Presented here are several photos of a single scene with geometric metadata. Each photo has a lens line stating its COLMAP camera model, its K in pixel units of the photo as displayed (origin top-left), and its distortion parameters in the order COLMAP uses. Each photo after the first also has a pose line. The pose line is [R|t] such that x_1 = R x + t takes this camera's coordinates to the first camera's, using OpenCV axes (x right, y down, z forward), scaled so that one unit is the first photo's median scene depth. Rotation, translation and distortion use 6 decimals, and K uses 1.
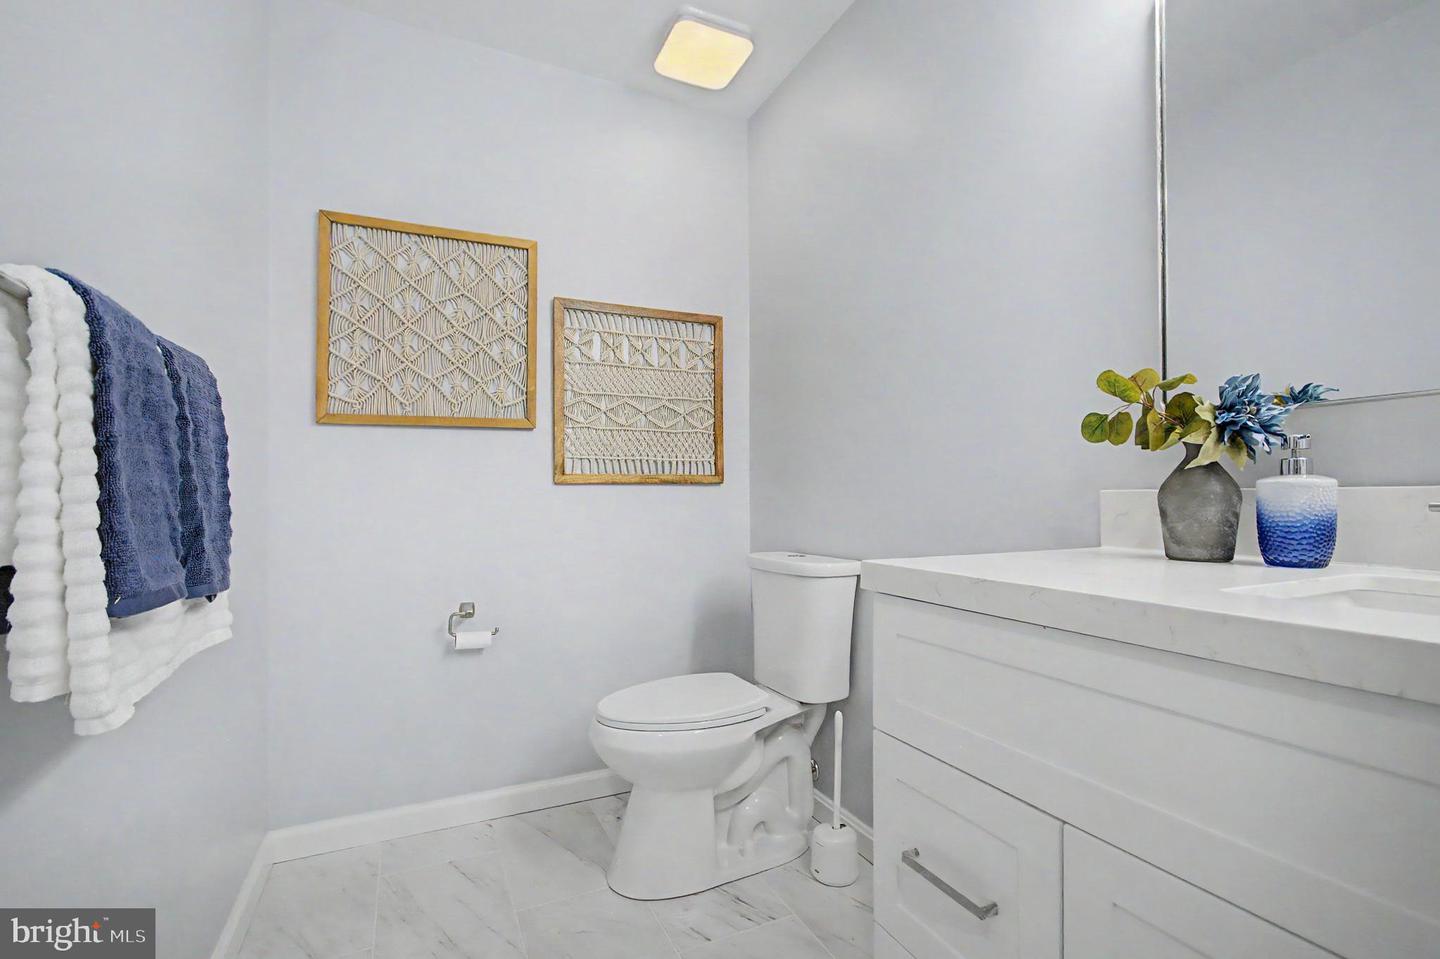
lens RADIAL K [[644.7, 0, 722.2], [0, 644.7, 494.4], [0, 0, 1]] dist [-0.004087, -0.000918]
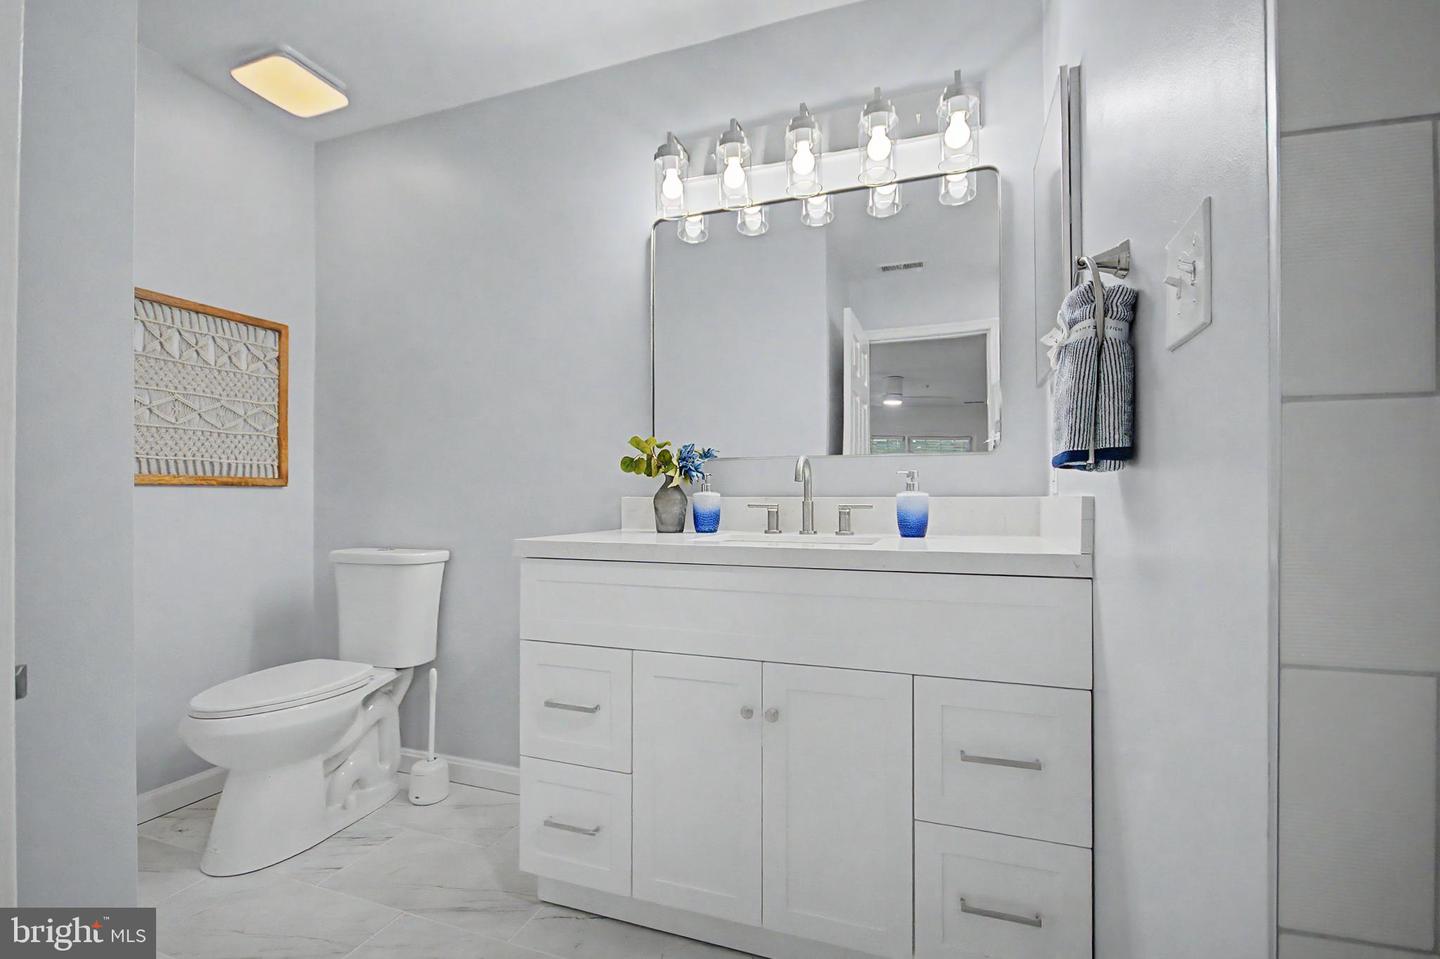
lens RADIAL K [[644.7, 0, 718.0], [0, 644.7, 492.5], [0, 0, 1]] dist [-0.004087, -0.000918]
pose [[0.709332, 0.011343, 0.704783, -0.307838], [-0.006836, 0.999934, -0.009214, -0.003097], [-0.704841, 0.001718, 0.709363, -0.288044]]
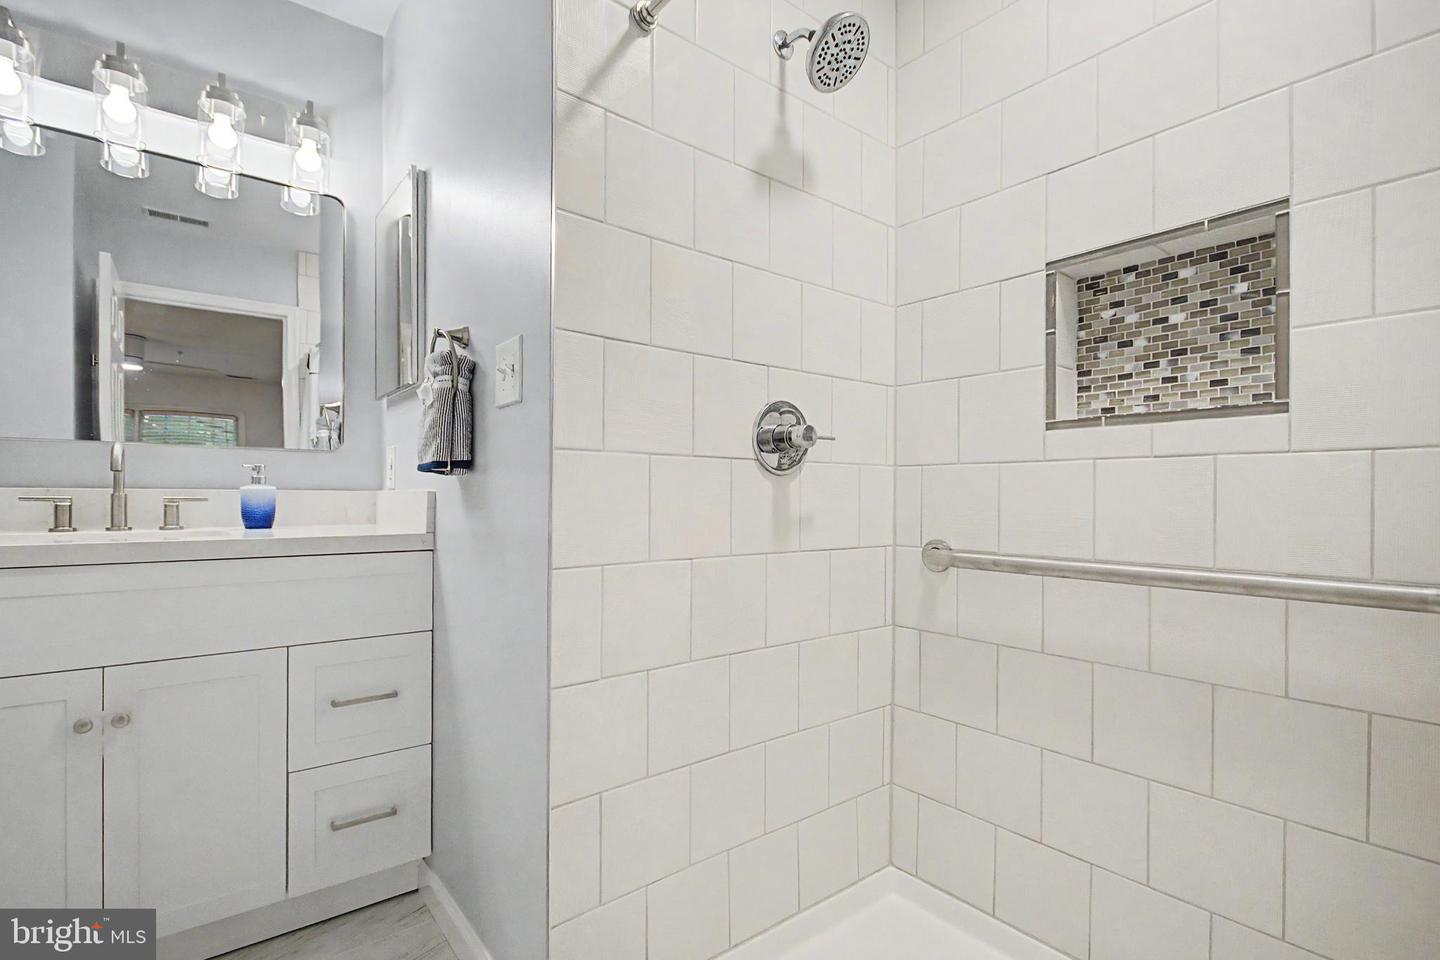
lens RADIAL K [[681.0, 0, 718.1], [0, 681.0, 500.6], [0, 0, 1]] dist [-0.004294, -0.001099]
pose [[-0.221510, -0.006152, 0.975139, -0.599793], [-0.011355, 0.999929, 0.003729, -0.002520], [-0.975092, -0.010247, -0.221564, -0.272304]]
